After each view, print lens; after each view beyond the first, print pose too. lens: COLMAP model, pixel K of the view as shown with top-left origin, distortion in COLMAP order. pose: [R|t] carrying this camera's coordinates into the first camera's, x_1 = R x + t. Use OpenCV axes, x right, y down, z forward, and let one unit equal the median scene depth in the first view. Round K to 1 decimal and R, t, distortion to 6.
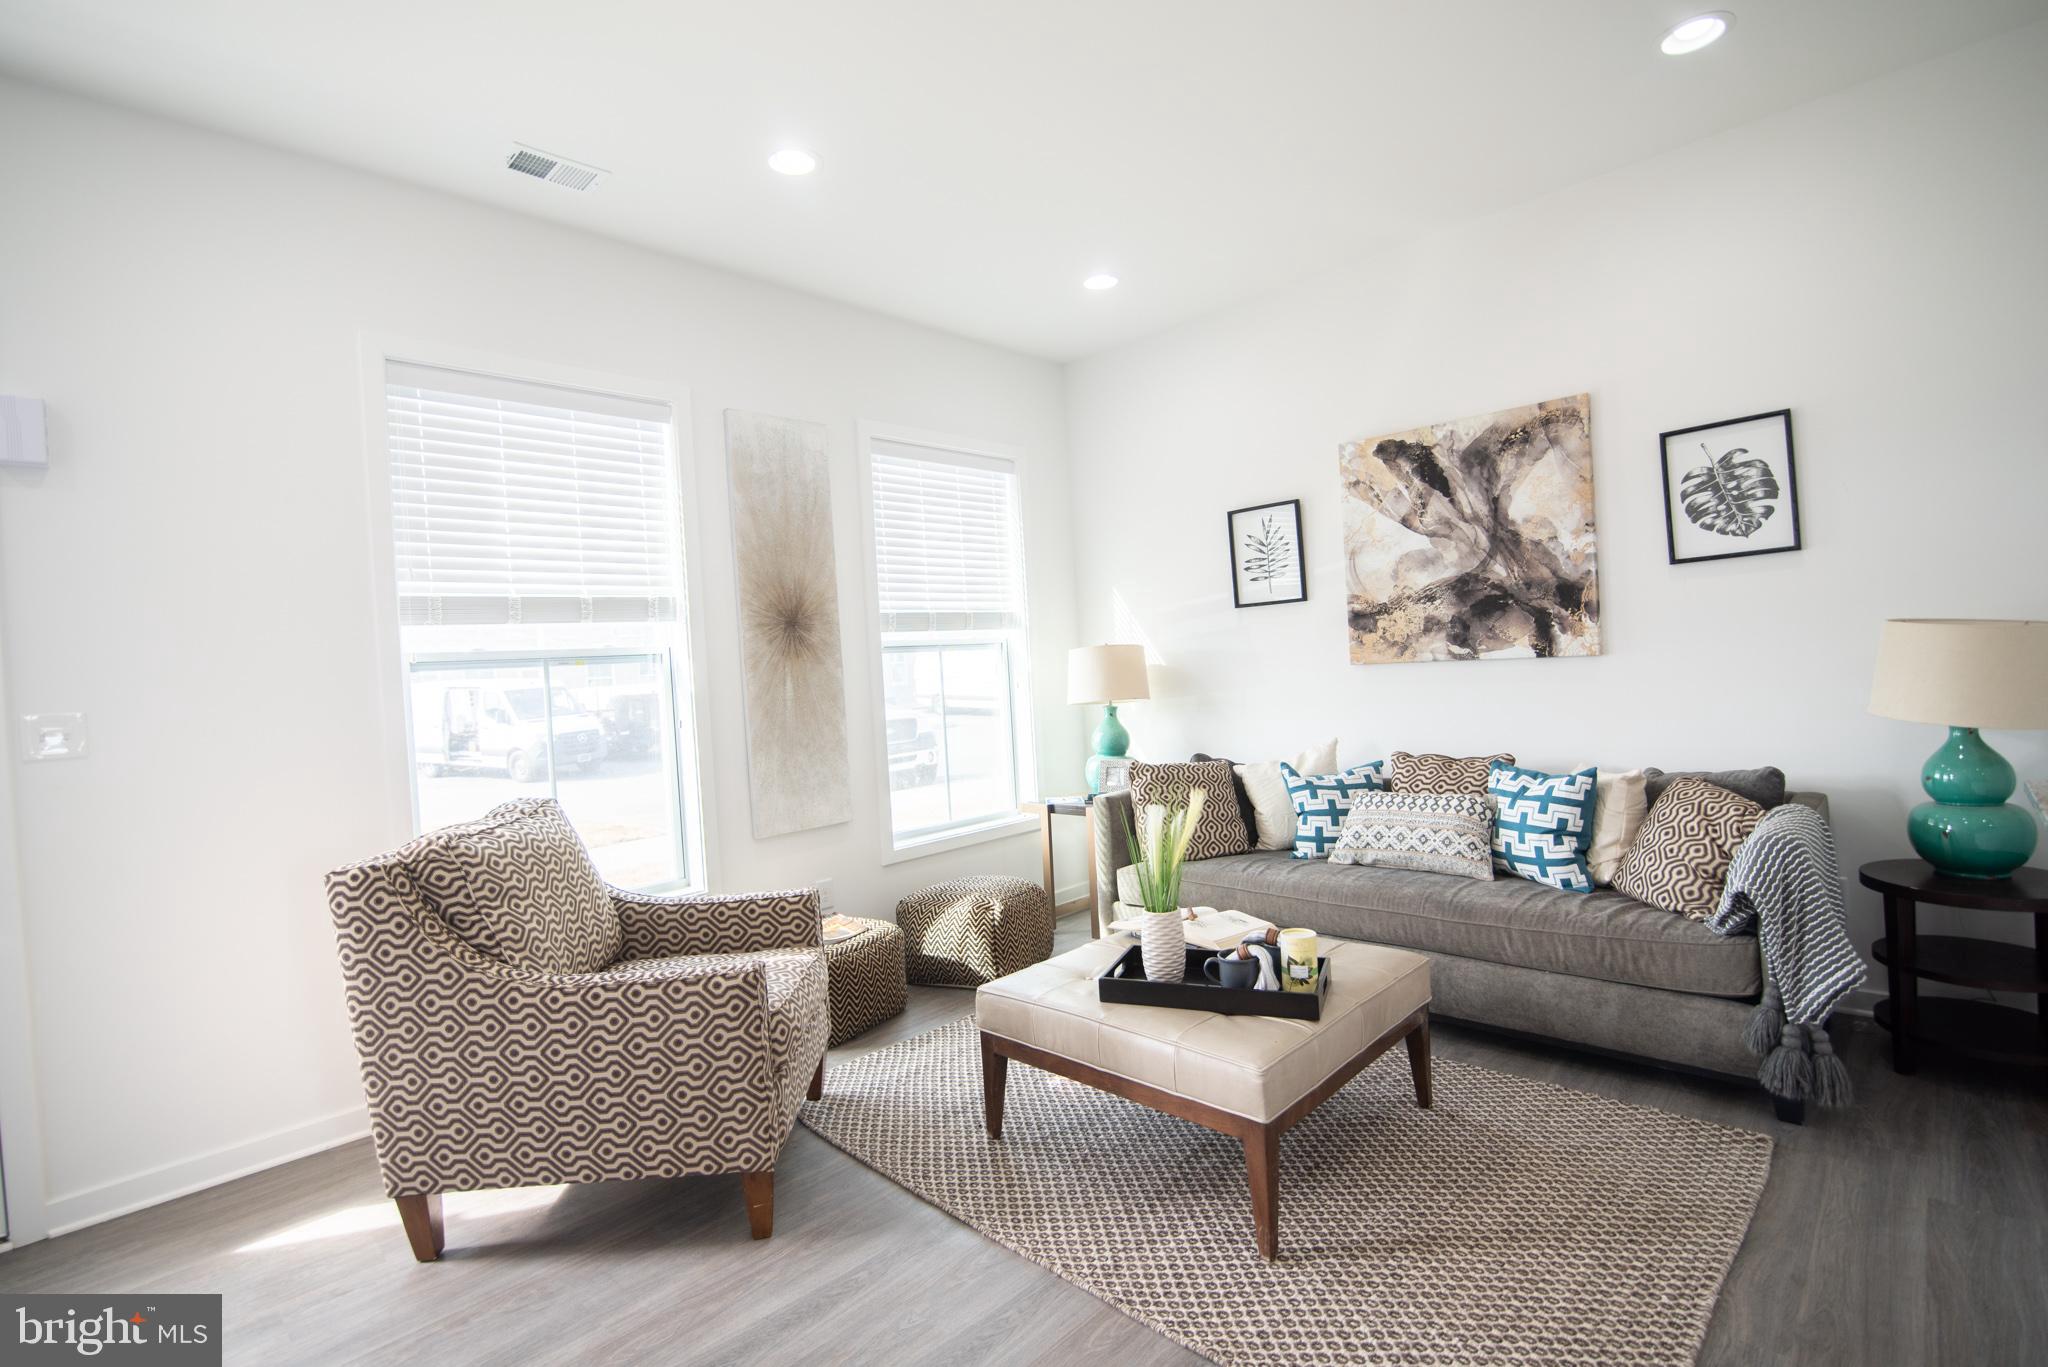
lens RADIAL K [[957.7, 0, 1024.0], [0, 957.7, 683.5], [0, 0, 1]] dist [-0.016094, -0.000234]
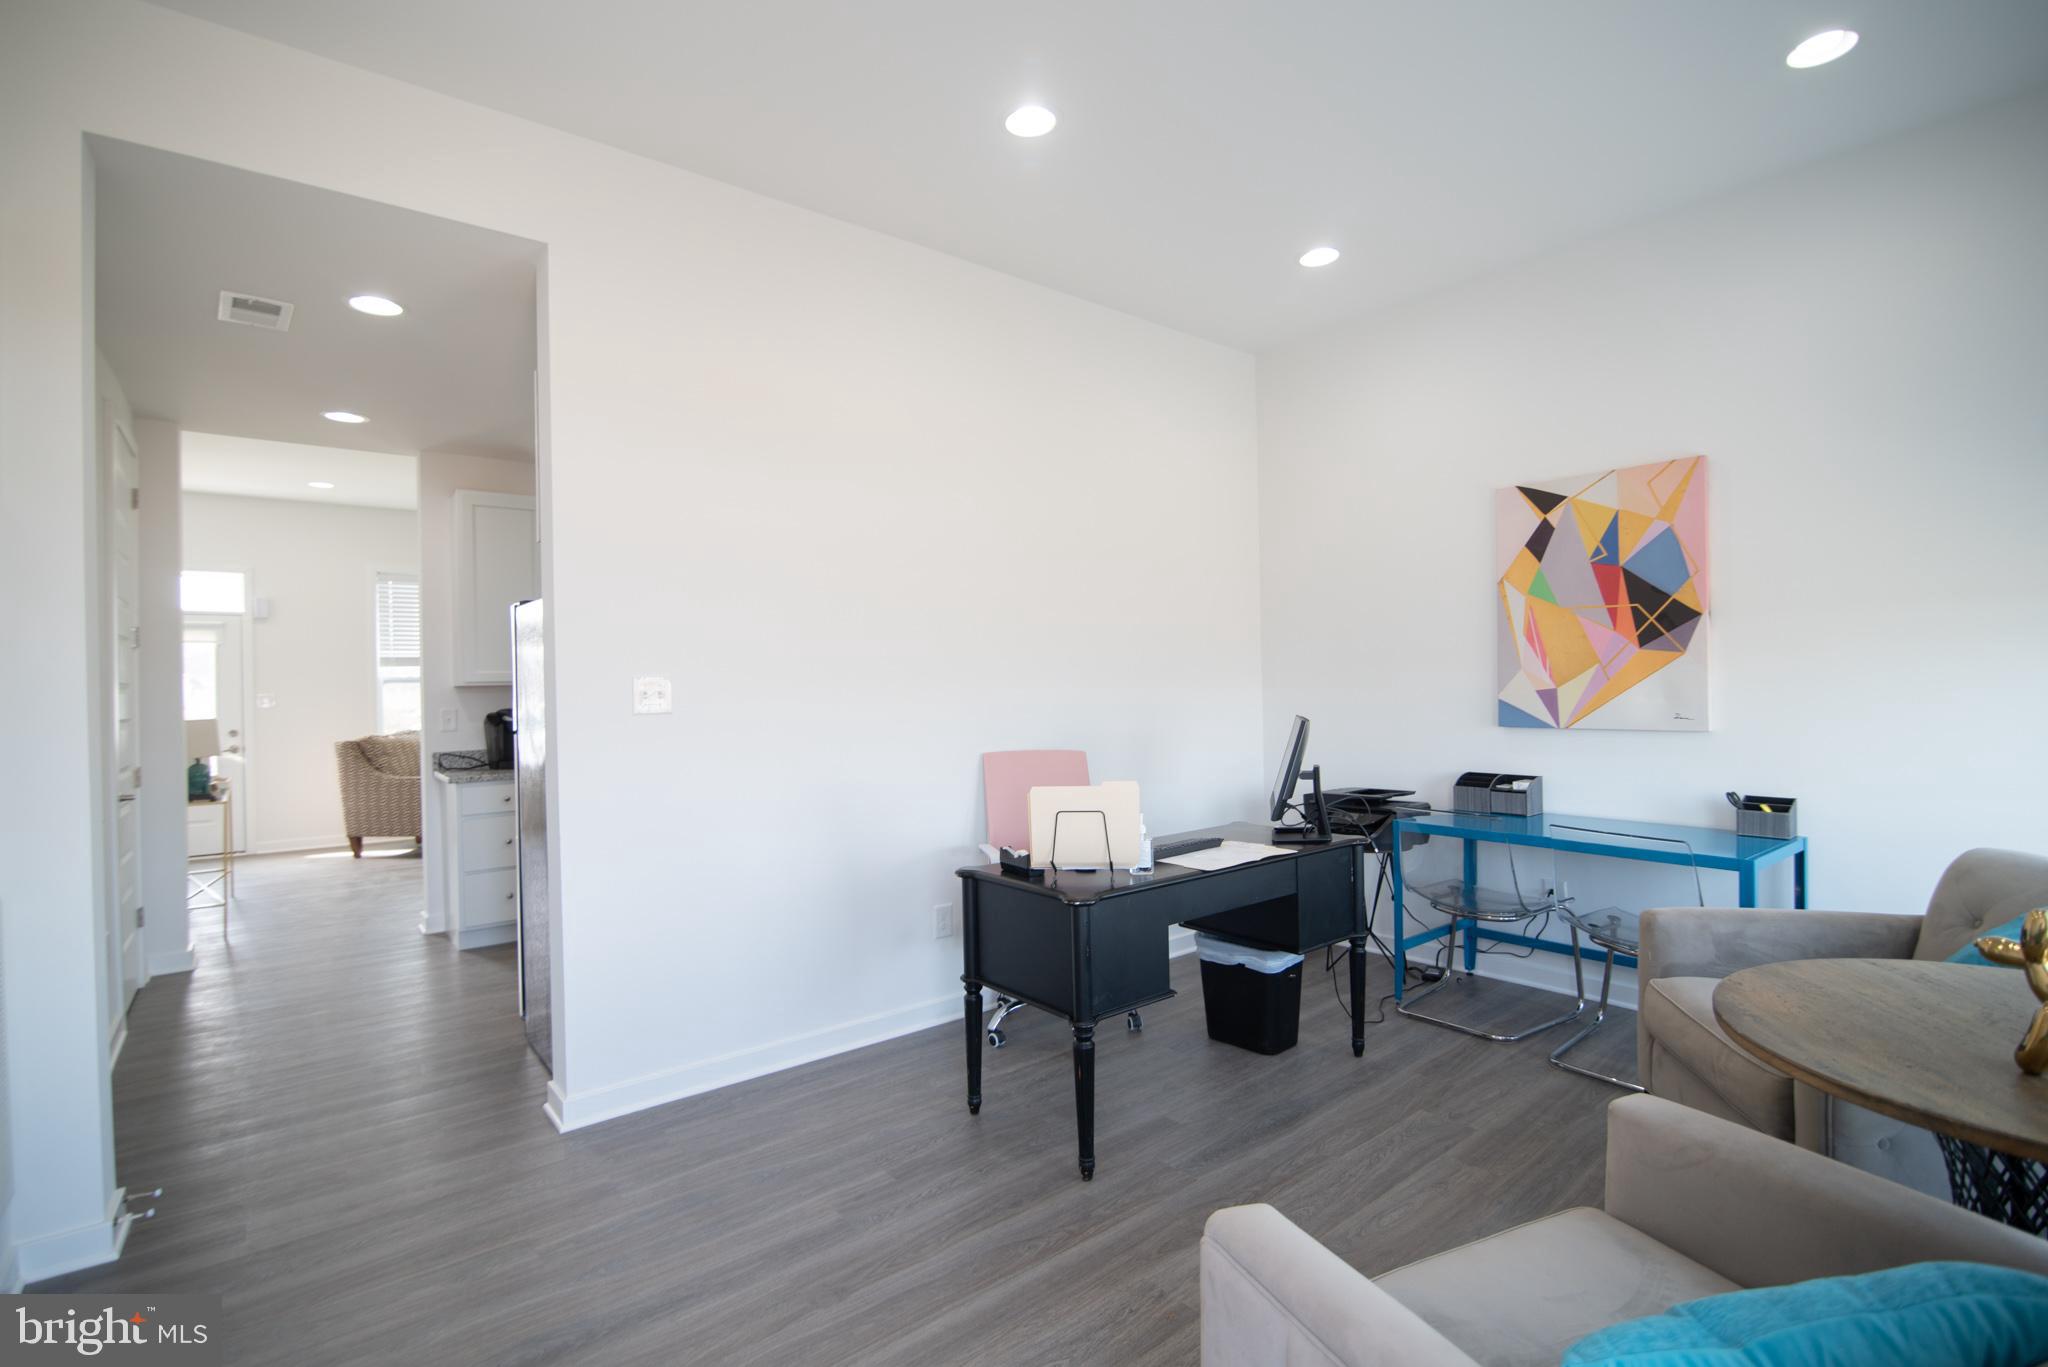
lens RADIAL K [[957.7, 0, 1024.0], [0, 957.7, 683.5], [0, 0, 1]] dist [-0.016094, -0.000234]
pose [[0.991515, 0.038702, -0.124095, 2.168160], [-0.039847, 0.999183, -0.006759, -0.095011], [0.123732, 0.011646, 0.992247, -2.123158]]
